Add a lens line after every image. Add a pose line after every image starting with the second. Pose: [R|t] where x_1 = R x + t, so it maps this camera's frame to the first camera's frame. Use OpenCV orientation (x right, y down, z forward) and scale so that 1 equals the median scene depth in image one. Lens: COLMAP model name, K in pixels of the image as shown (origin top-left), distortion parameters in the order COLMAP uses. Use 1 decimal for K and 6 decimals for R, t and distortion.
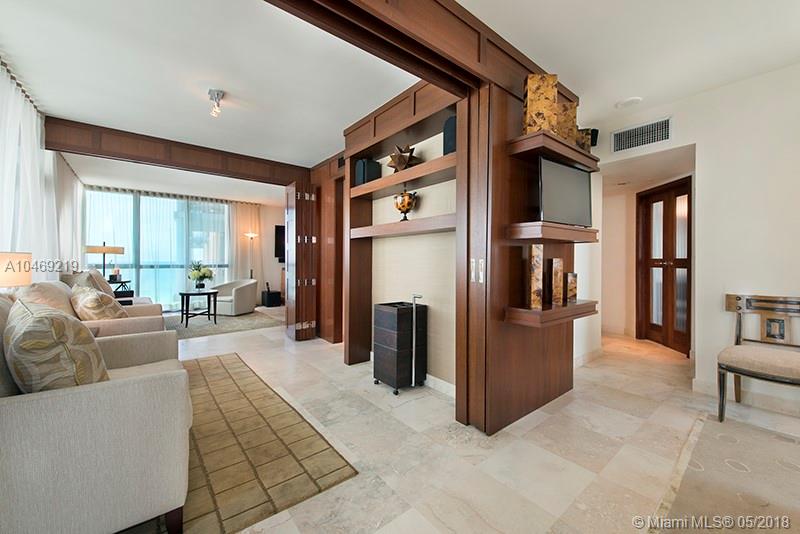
lens RADIAL K [[316.5, 0, 400.0], [0, 316.5, 267.0], [0, 0, 1]] dist [0.001803, 0.000205]
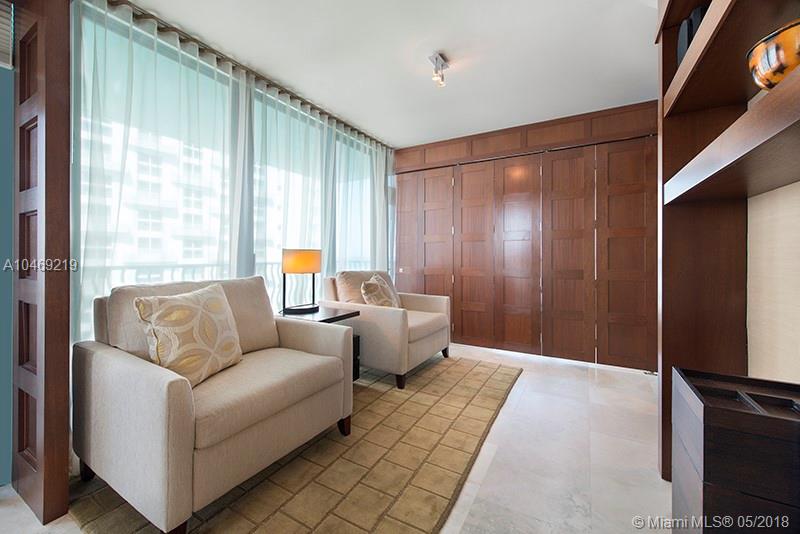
lens RADIAL K [[314.5, 0, 401.1], [0, 314.5, 253.8], [0, 0, 1]] dist [0.000518, 0.000063]
pose [[0.358587, -0.006562, -0.933473, 0.177997], [-0.014574, 0.999814, -0.012626, -0.009636], [0.933383, 0.018132, 0.358425, 0.623101]]
